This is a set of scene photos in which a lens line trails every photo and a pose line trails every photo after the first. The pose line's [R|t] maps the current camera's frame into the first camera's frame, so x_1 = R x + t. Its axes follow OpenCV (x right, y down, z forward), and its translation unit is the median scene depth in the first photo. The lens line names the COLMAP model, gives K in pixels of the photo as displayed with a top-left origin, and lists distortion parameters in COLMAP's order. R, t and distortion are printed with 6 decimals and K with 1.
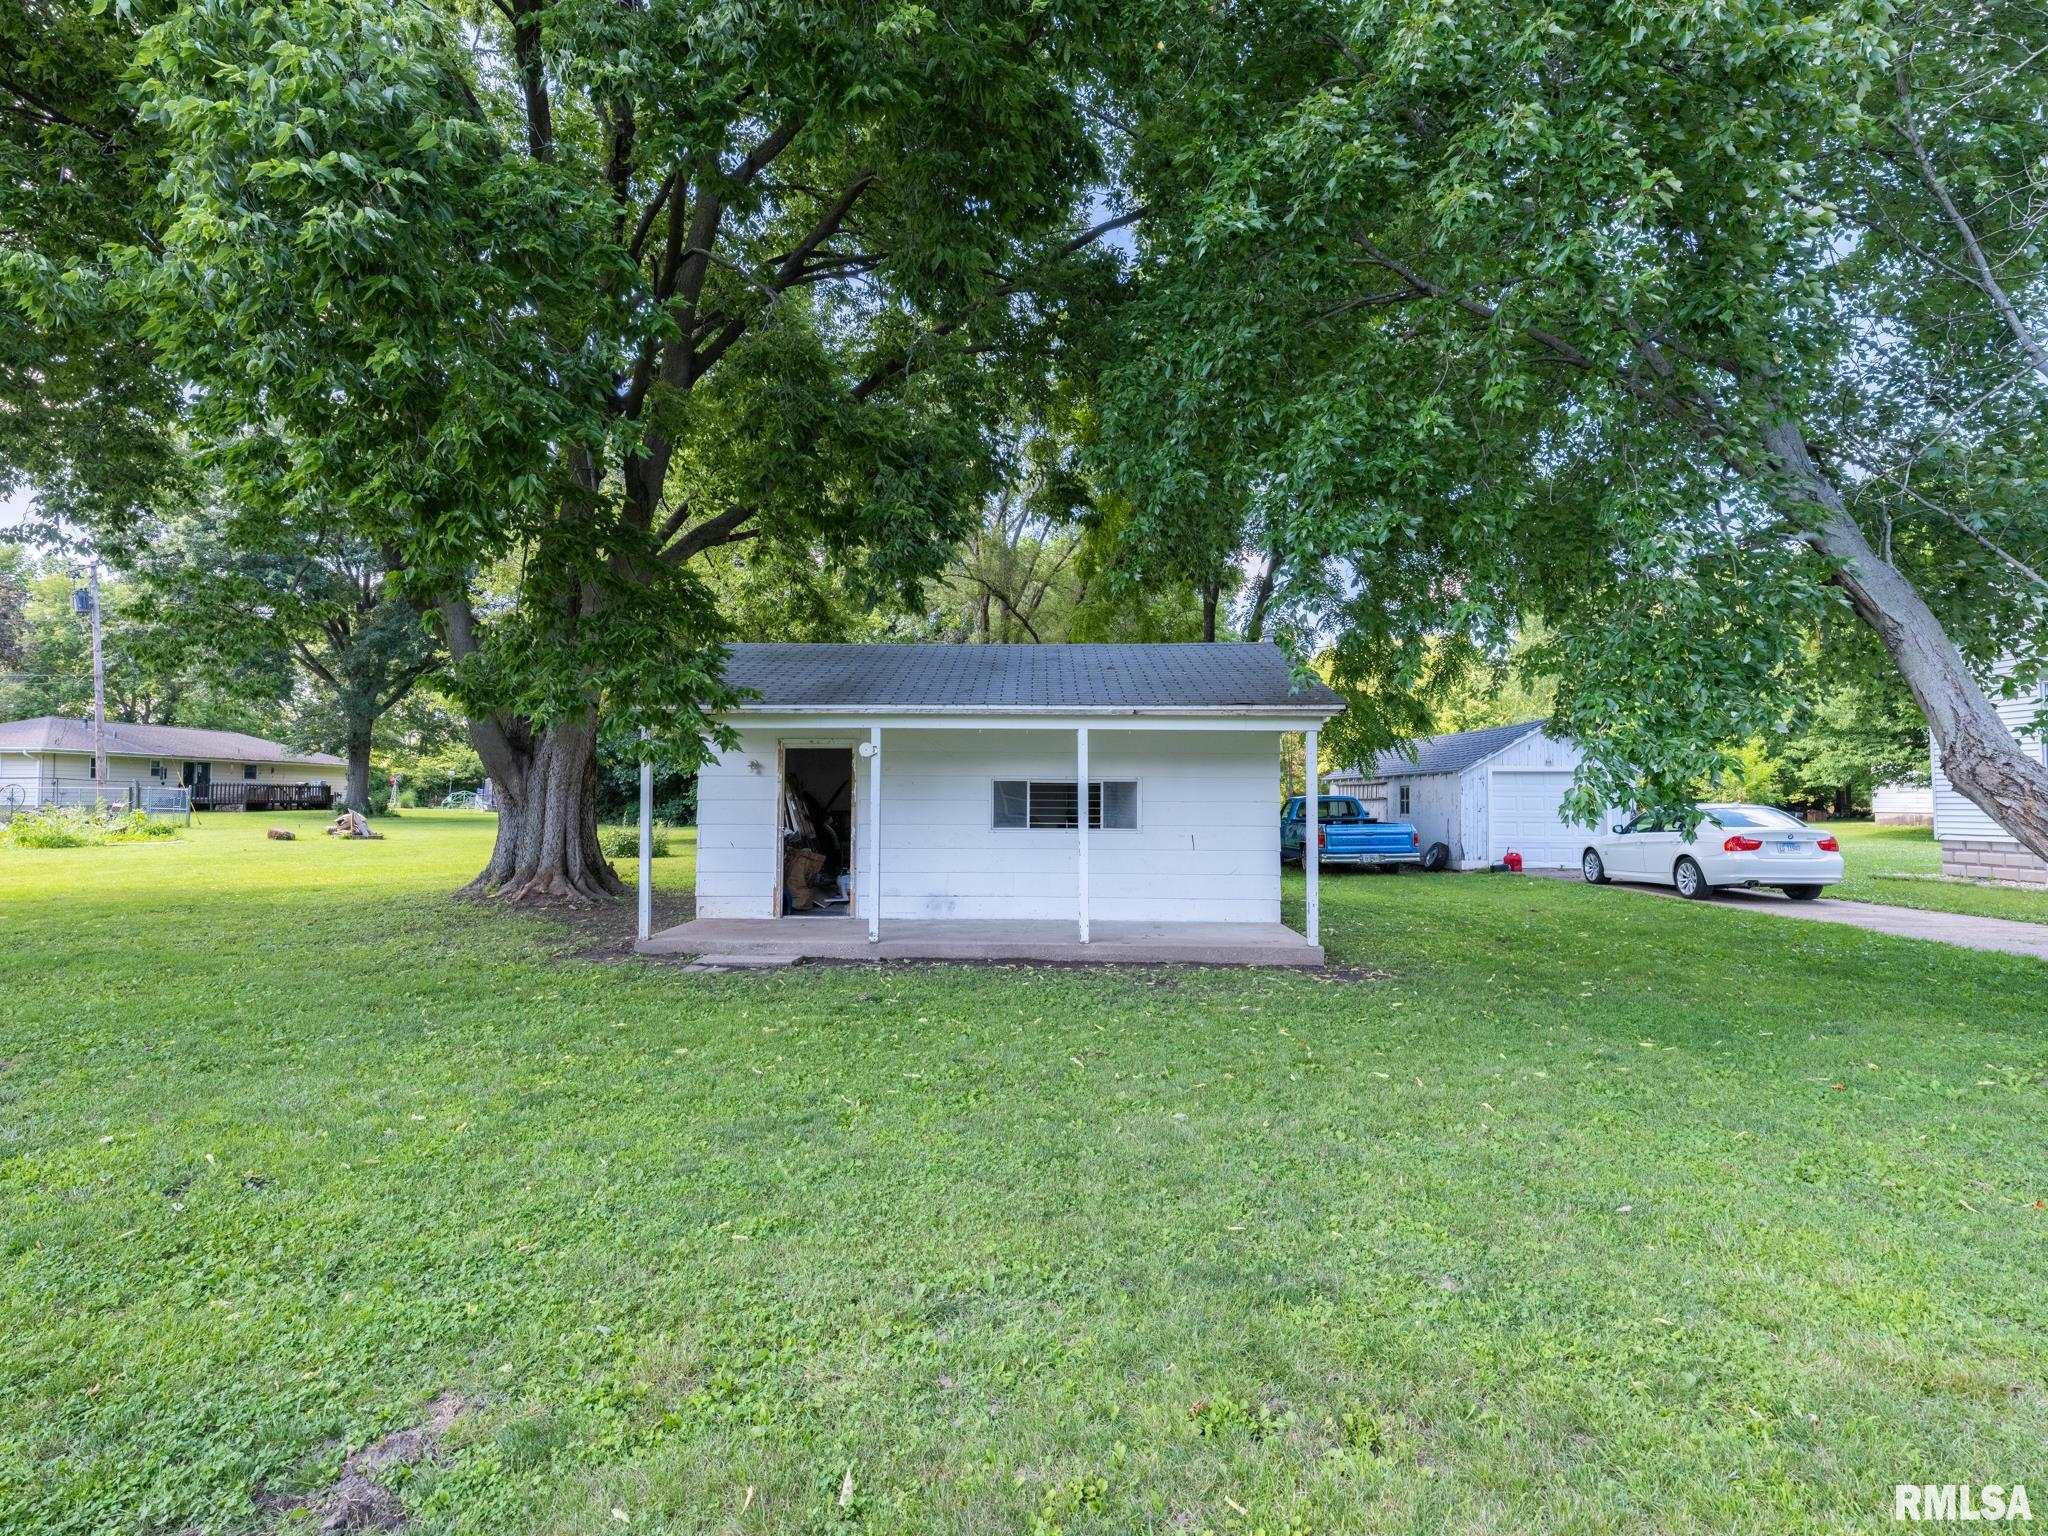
lens RADIAL K [[1007.4, 0, 1024.0], [0, 1007.4, 768.0], [0, 0, 1]] dist [0.000752, 0.000151]
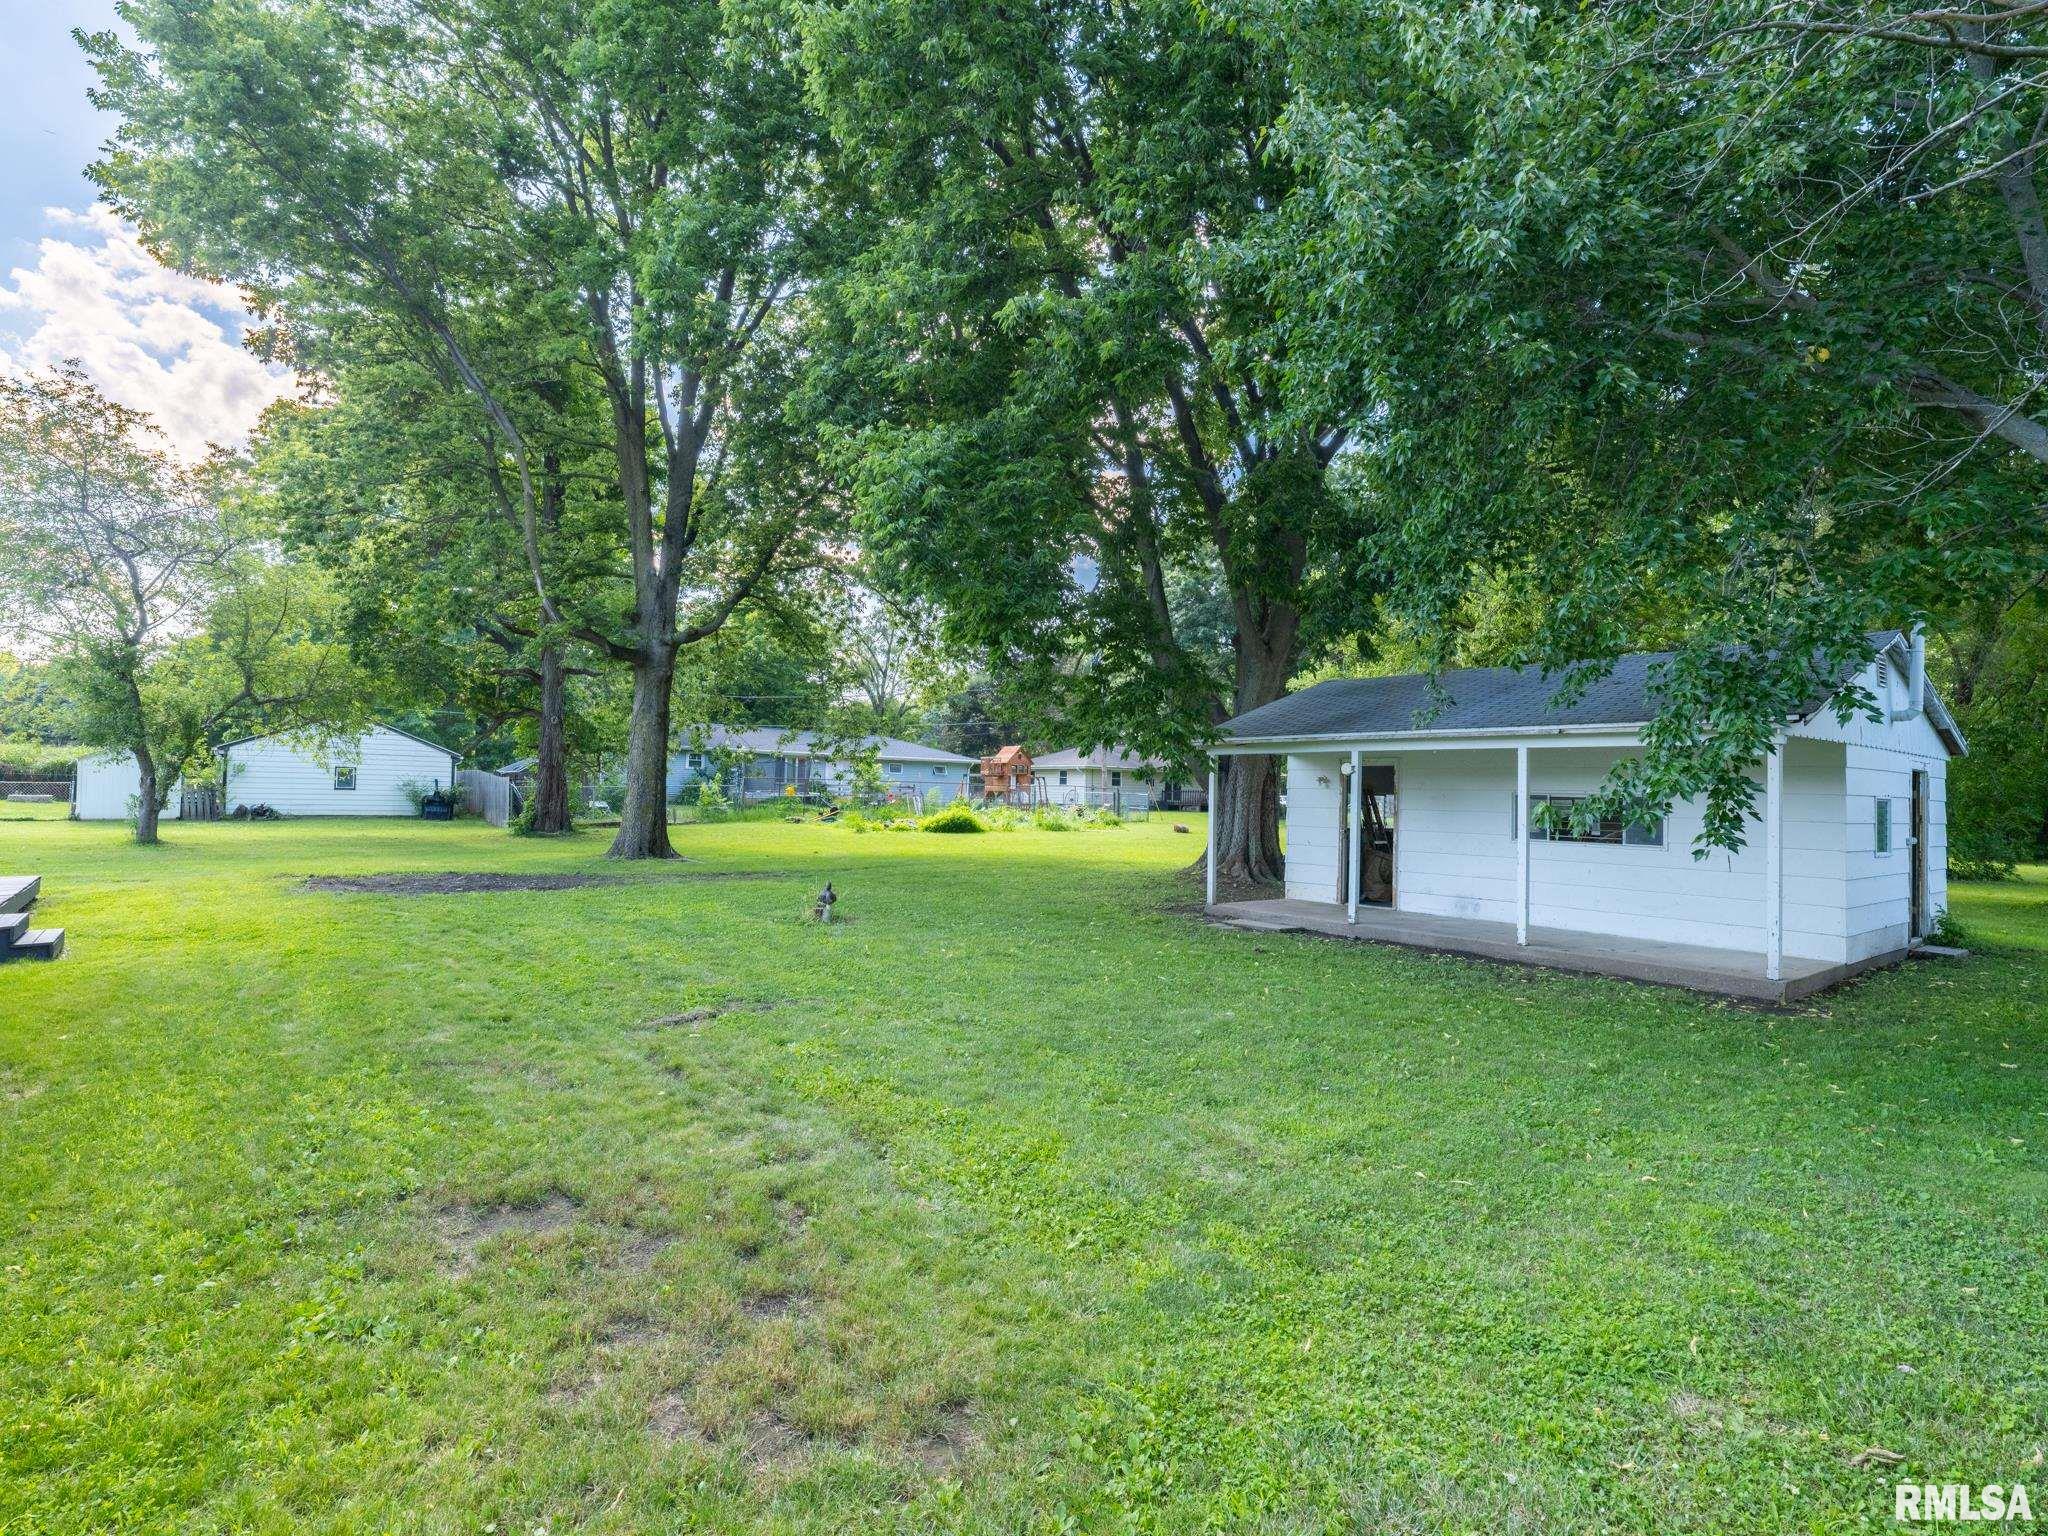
lens RADIAL K [[1024.0, 0, 1024.0], [0, 1024.0, 768.0], [0, 0, 1]] dist [-0.000268, -0.000030]
pose [[0.641027, -0.008401, -0.767473, 0.477088], [0.001641, 0.999953, -0.009574, -0.006388], [0.767517, 0.004878, 0.641010, -0.102030]]
